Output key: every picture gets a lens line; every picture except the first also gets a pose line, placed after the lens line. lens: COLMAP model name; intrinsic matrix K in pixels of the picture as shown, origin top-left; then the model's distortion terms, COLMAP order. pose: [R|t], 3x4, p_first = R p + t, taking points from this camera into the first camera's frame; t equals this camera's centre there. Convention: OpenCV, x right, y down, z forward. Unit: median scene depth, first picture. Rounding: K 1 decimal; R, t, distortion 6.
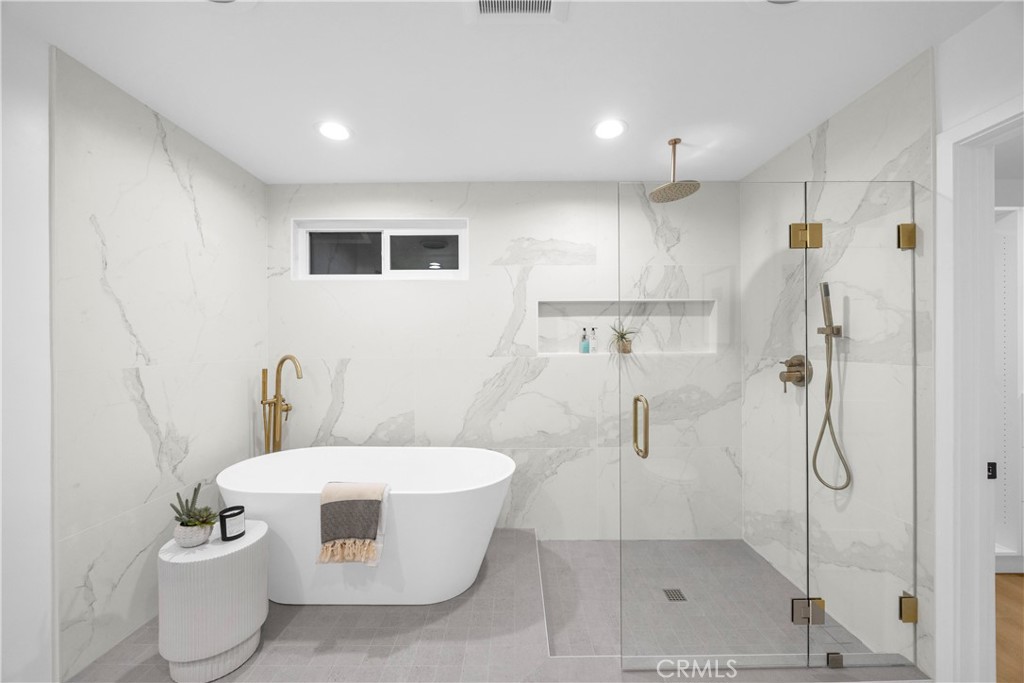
lens RADIAL K [[394.4, 0, 512.0], [0, 394.4, 341.5], [0, 0, 1]] dist [-0.001032, 0.000042]
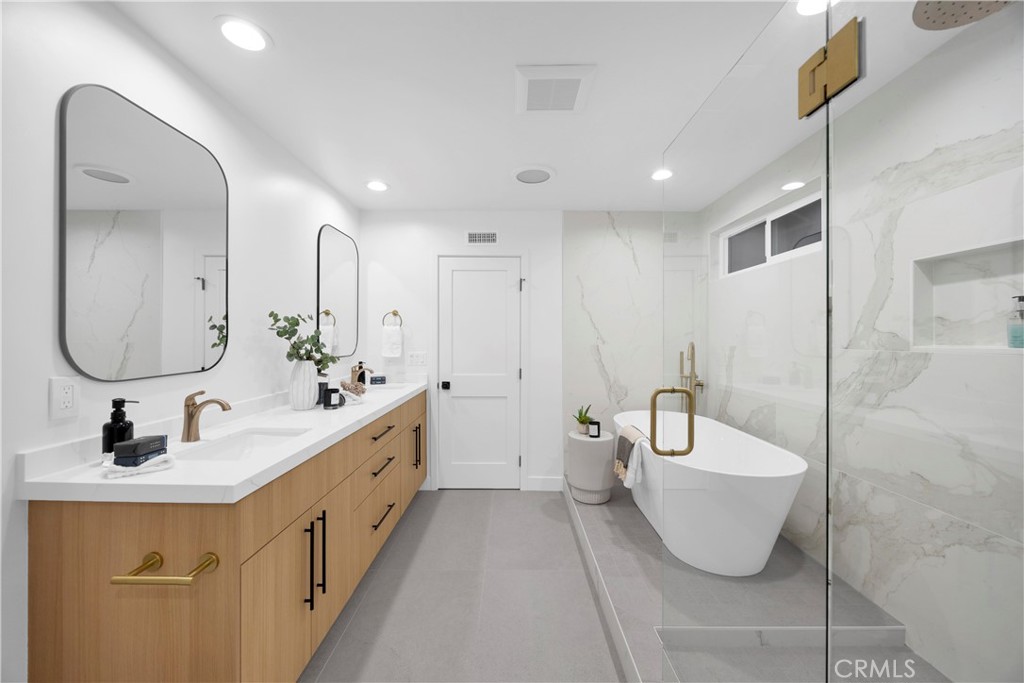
lens RADIAL K [[394.4, 0, 512.0], [0, 394.4, 341.5], [0, 0, 1]] dist [-0.001032, 0.000042]
pose [[-0.012656, 0.010981, -0.999860, 0.690720], [-0.001574, 0.999938, 0.011002, 0.017718], [0.999919, 0.001713, -0.012638, 0.384950]]
